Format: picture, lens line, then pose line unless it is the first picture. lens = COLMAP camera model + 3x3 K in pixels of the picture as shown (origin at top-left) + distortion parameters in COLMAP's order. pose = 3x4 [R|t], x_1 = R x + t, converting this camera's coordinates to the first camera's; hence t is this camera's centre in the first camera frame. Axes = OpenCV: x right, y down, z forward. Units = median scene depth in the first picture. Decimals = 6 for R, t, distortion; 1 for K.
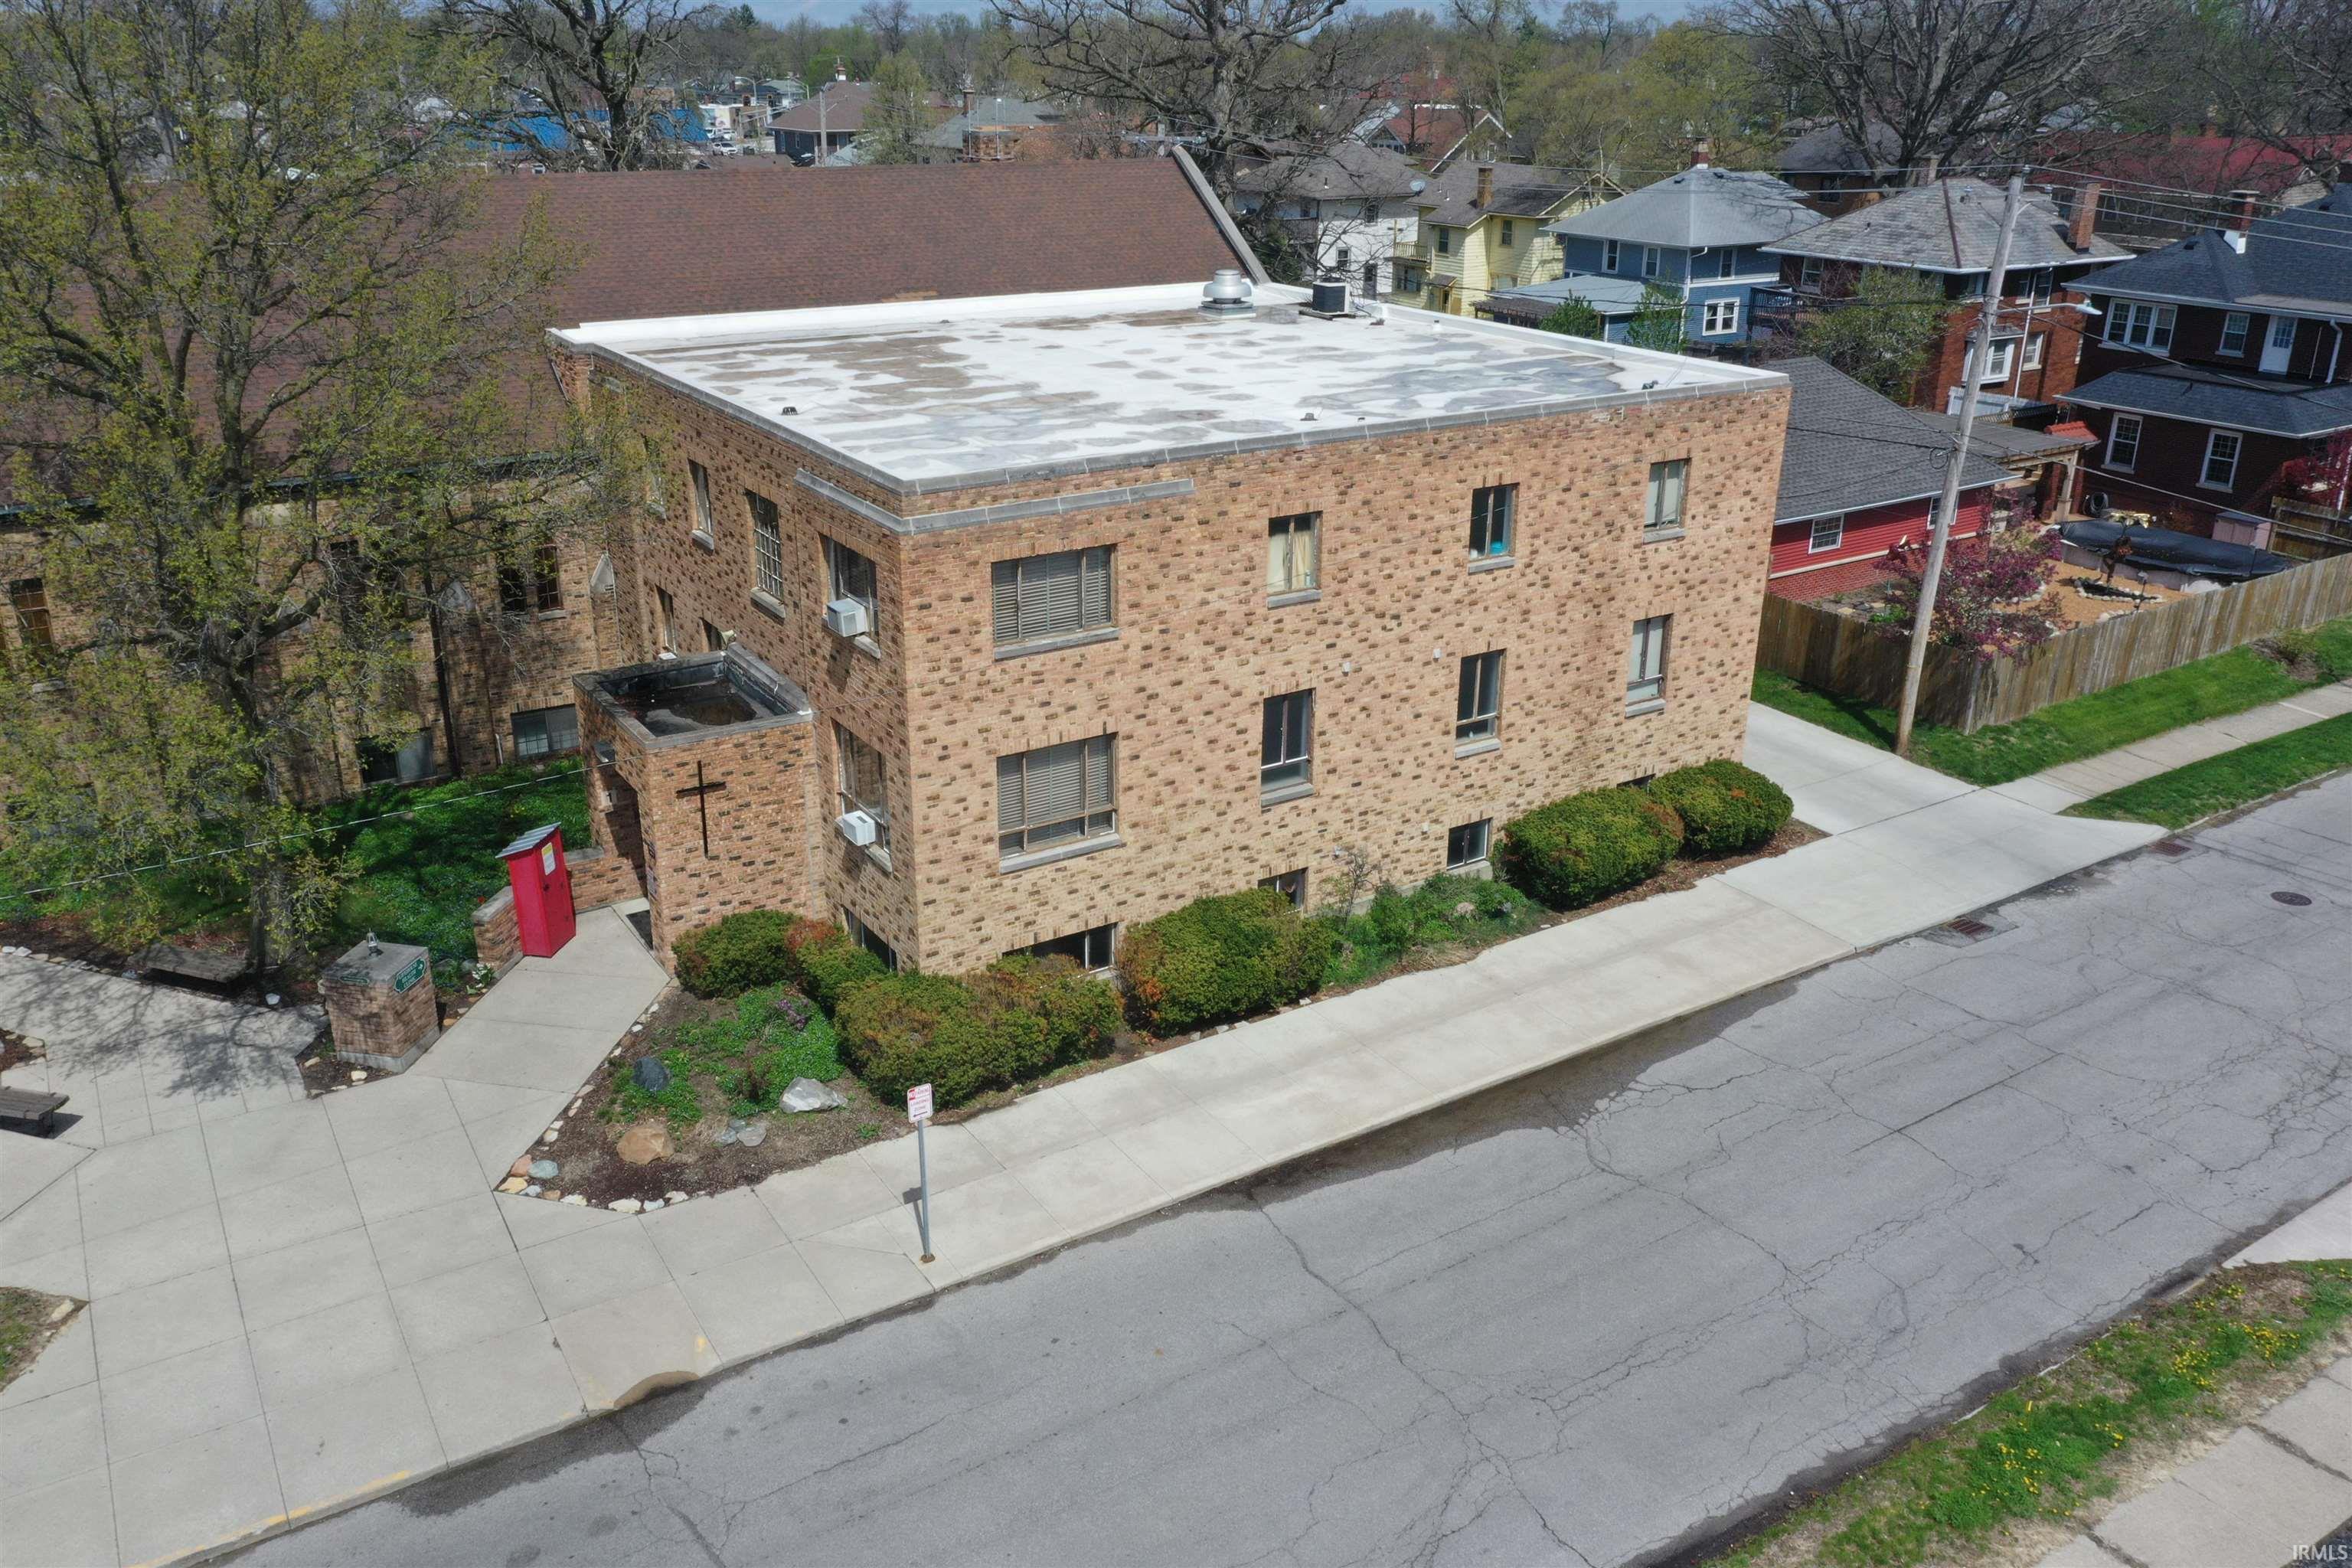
lens RADIAL K [[1847.9, 0, 1172.7], [0, 1847.9, 777.7], [0, 0, 1]] dist [-0.010234, 0.003709]
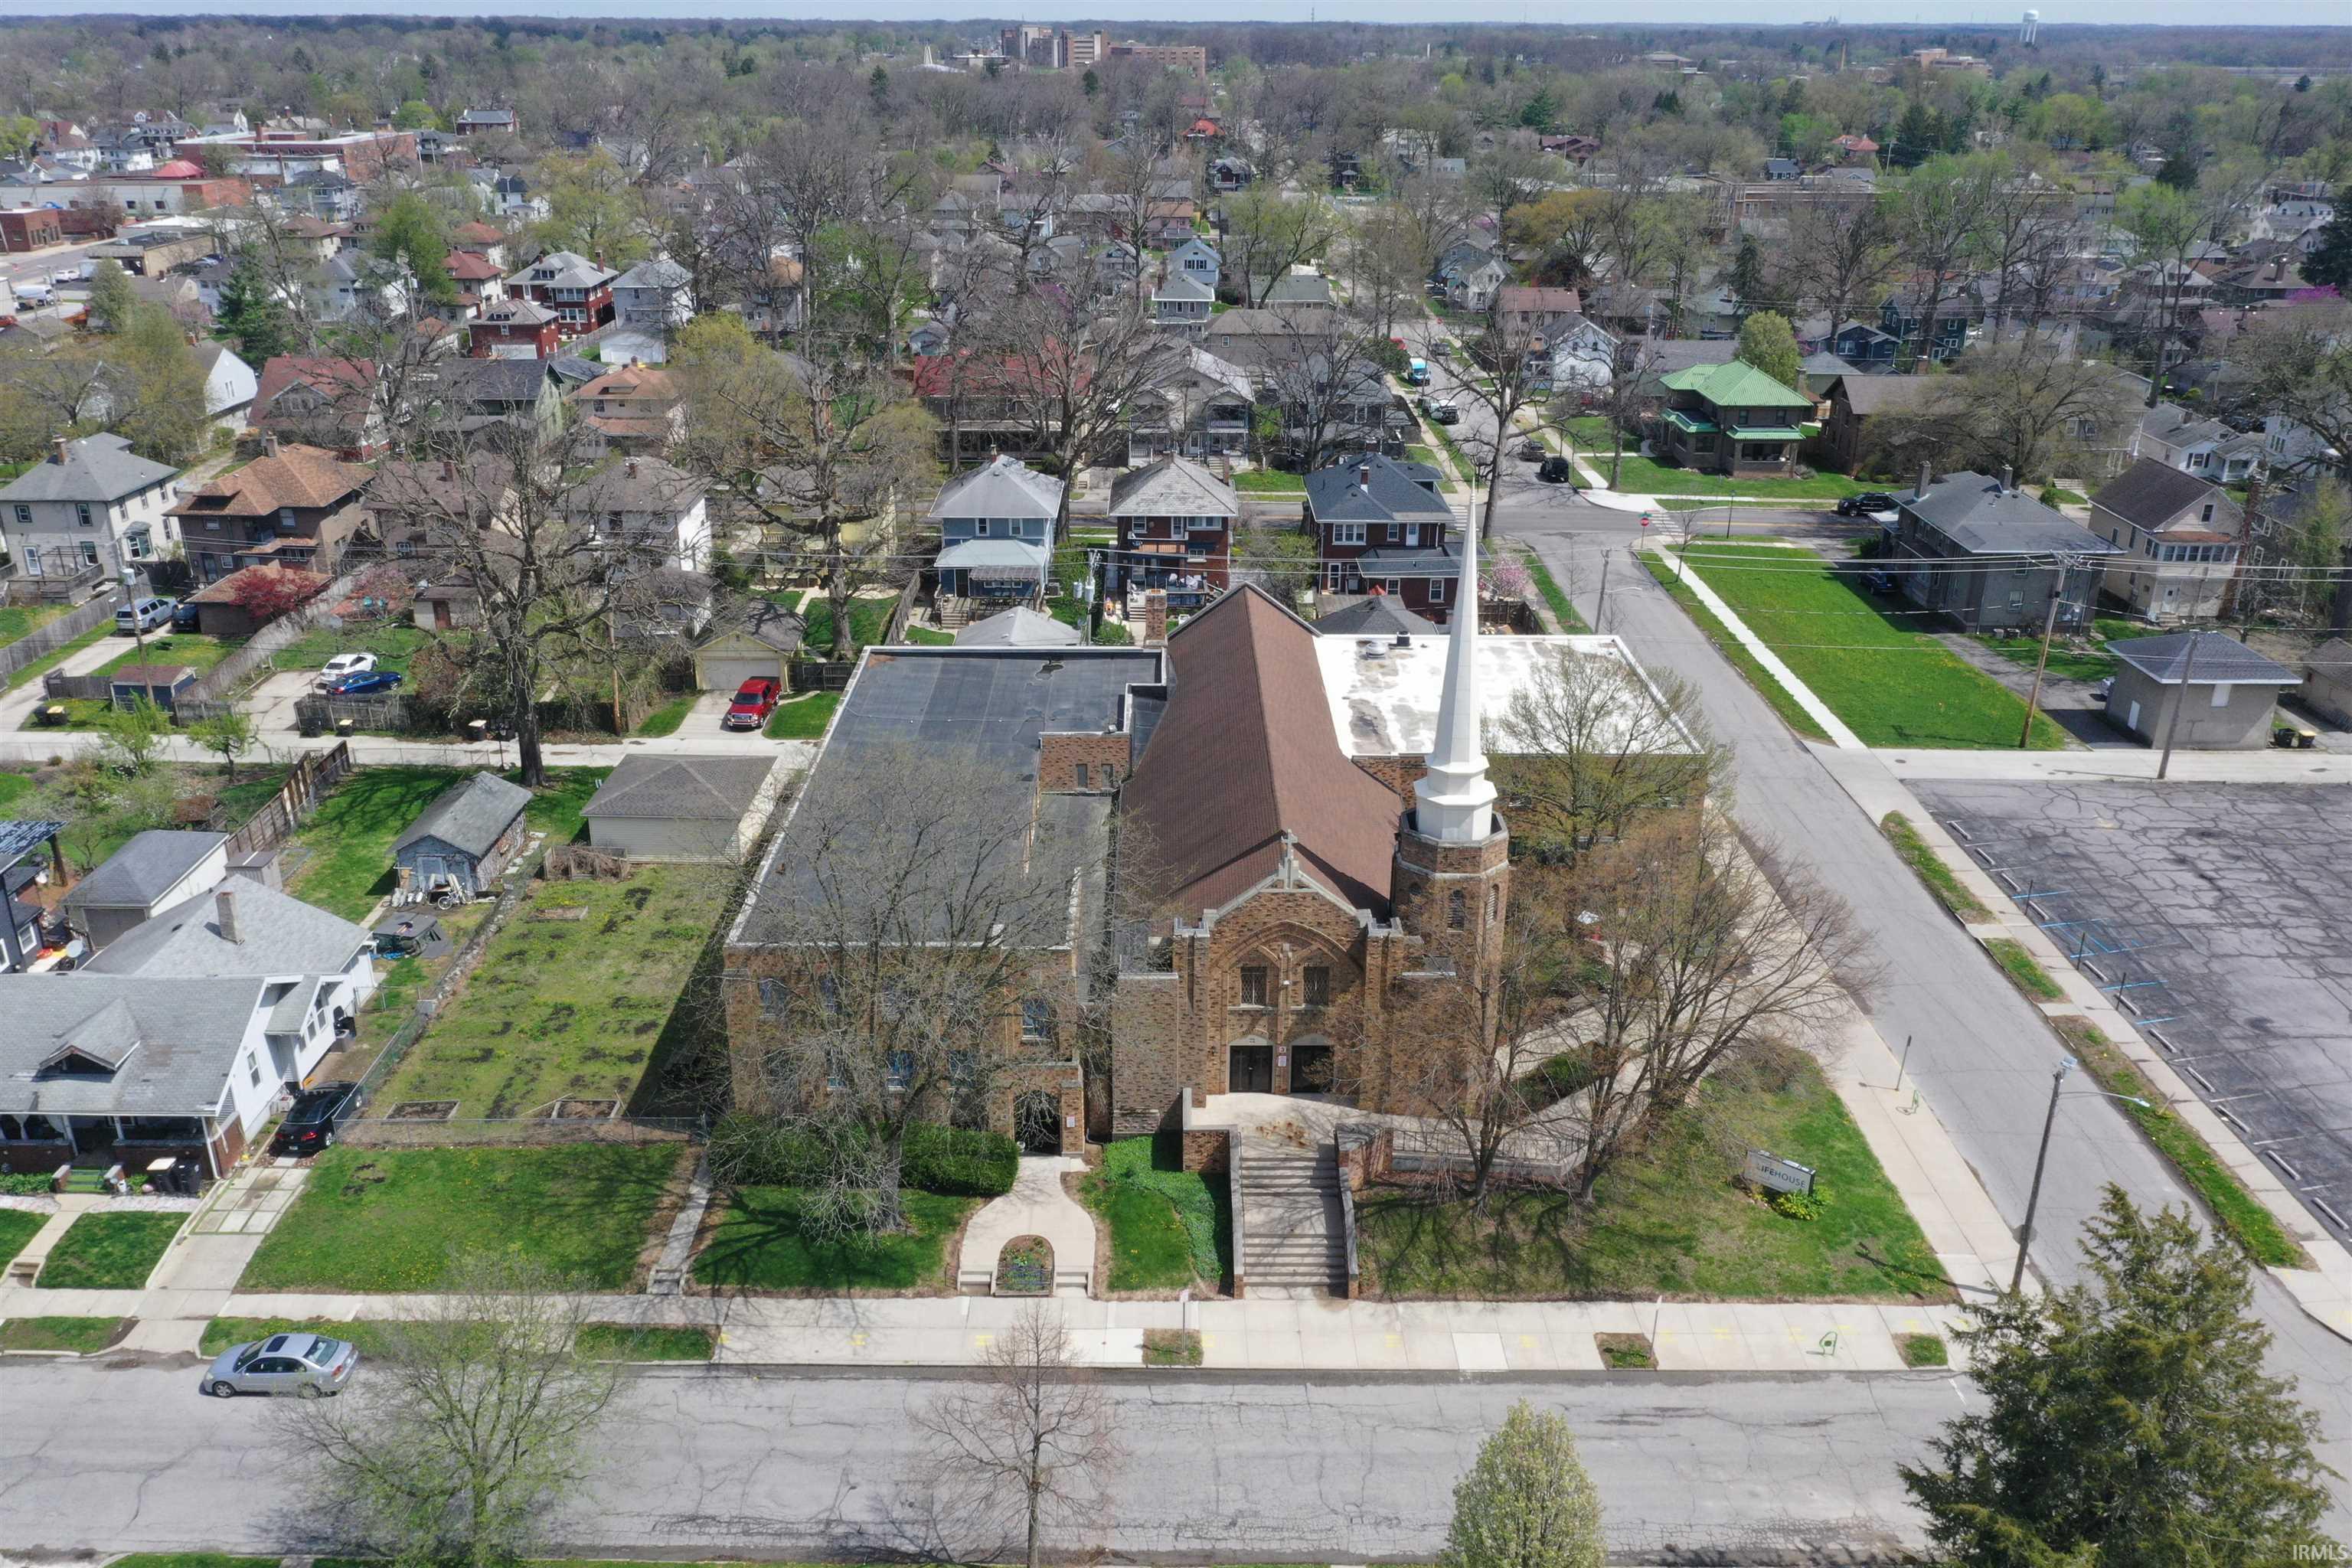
lens RADIAL K [[1847.4, 0, 1176.8], [0, 1847.4, 780.9], [0, 0, 1]] dist [-0.011162, 0.002779]
pose [[0.535084, -0.328465, 0.778329, -2.683944], [0.309143, 0.933547, 0.181440, -0.832255], [-0.786203, 0.143530, 0.601069, -0.227672]]
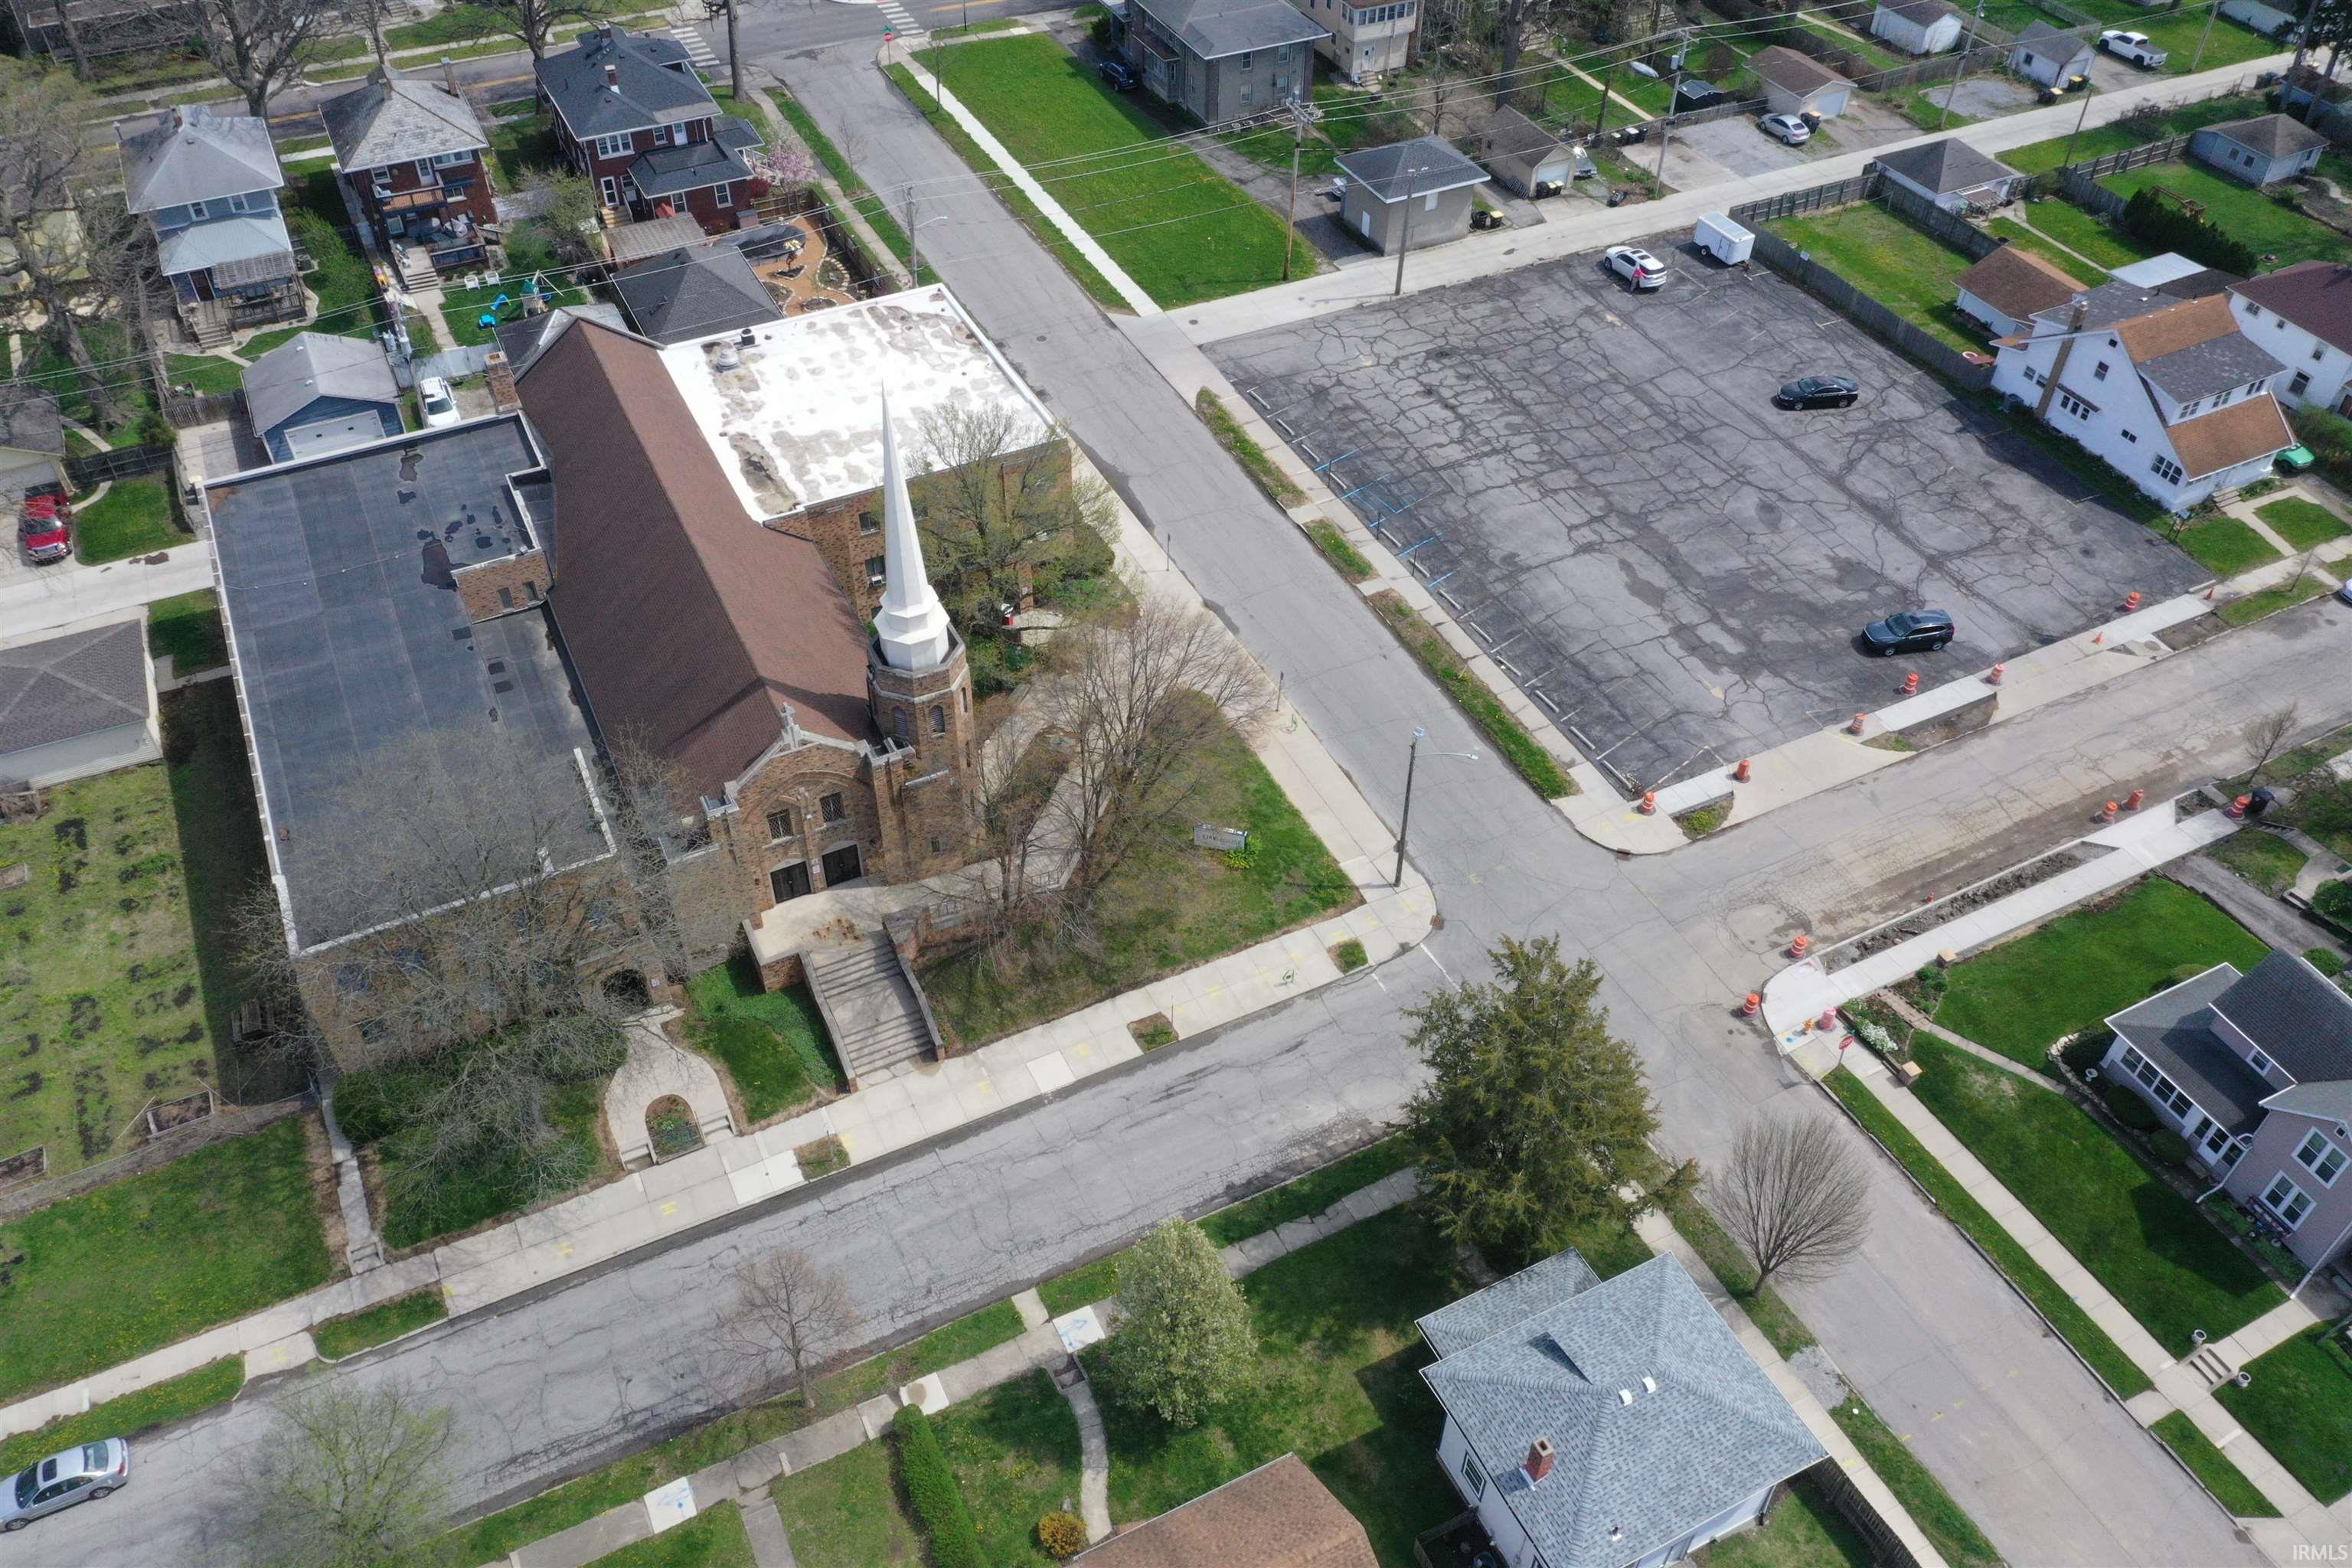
lens RADIAL K [[1832.8, 0, 1173.3], [0, 1832.8, 791.7], [0, 0, 1]] dist [-0.007253, 0.001957]
pose [[0.110426, -0.700504, 0.705053, -2.667200], [0.353649, 0.690658, 0.630813, -1.586425], [-0.928837, 0.179683, 0.323999, -0.252415]]
